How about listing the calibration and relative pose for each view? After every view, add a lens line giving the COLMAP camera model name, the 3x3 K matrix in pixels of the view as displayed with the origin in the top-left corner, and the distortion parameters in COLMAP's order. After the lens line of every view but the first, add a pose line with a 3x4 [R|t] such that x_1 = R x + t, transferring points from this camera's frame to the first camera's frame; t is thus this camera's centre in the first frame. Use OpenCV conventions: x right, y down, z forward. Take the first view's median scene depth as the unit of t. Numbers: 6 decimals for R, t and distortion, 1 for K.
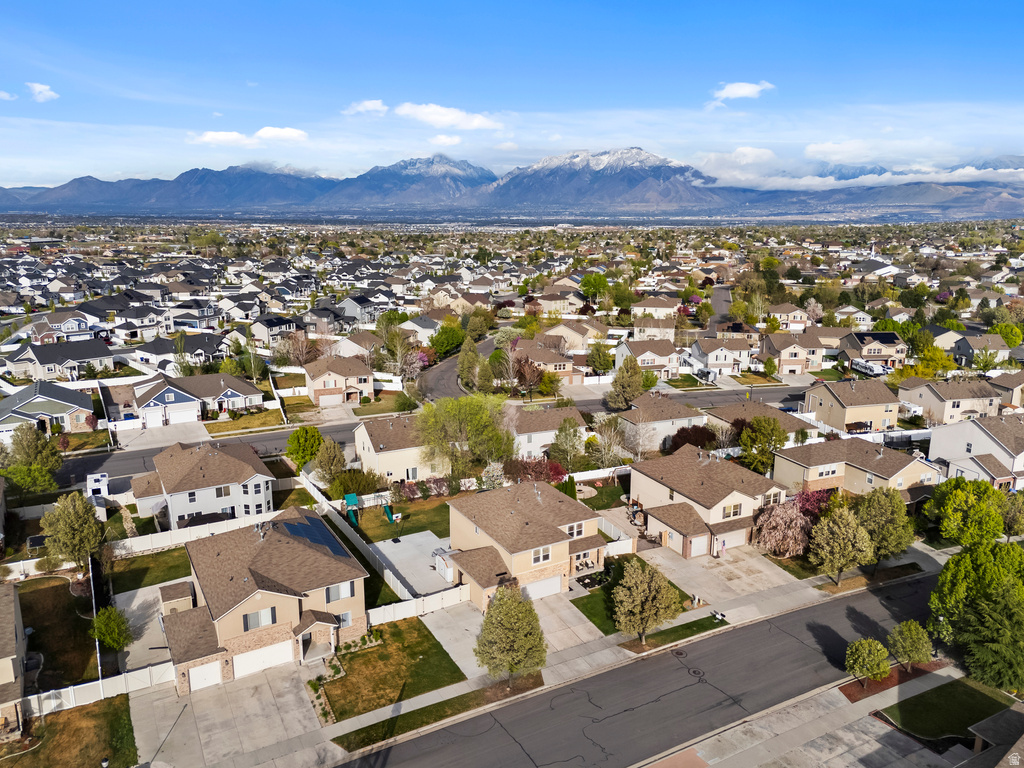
lens RADIAL K [[761.0, 0, 512.0], [0, 761.0, 384.0], [0, 0, 1]] dist [0.041644, -0.002619]
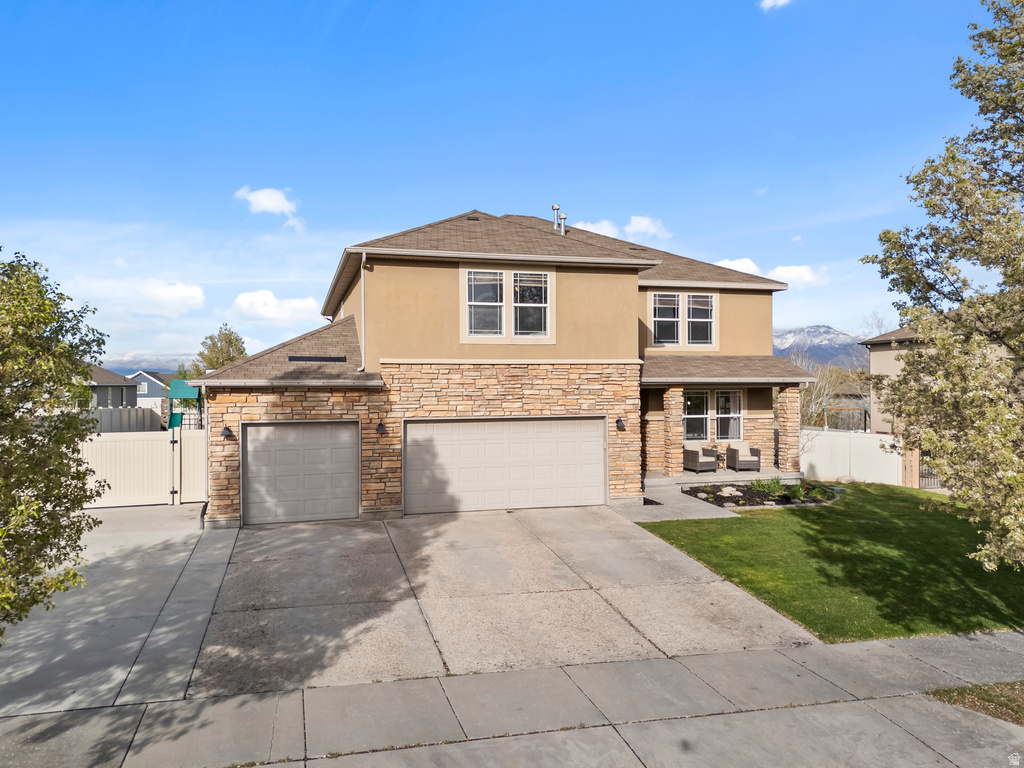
lens RADIAL K [[761.0, 0, 512.0], [0, 761.0, 384.0], [0, 0, 1]] dist [0.041644, -0.002619]
pose [[0.973142, -0.008906, -0.230033, 0.085952], [-0.042984, 0.974648, -0.219577, 0.276795], [0.226157, 0.223567, 0.948088, 0.731018]]
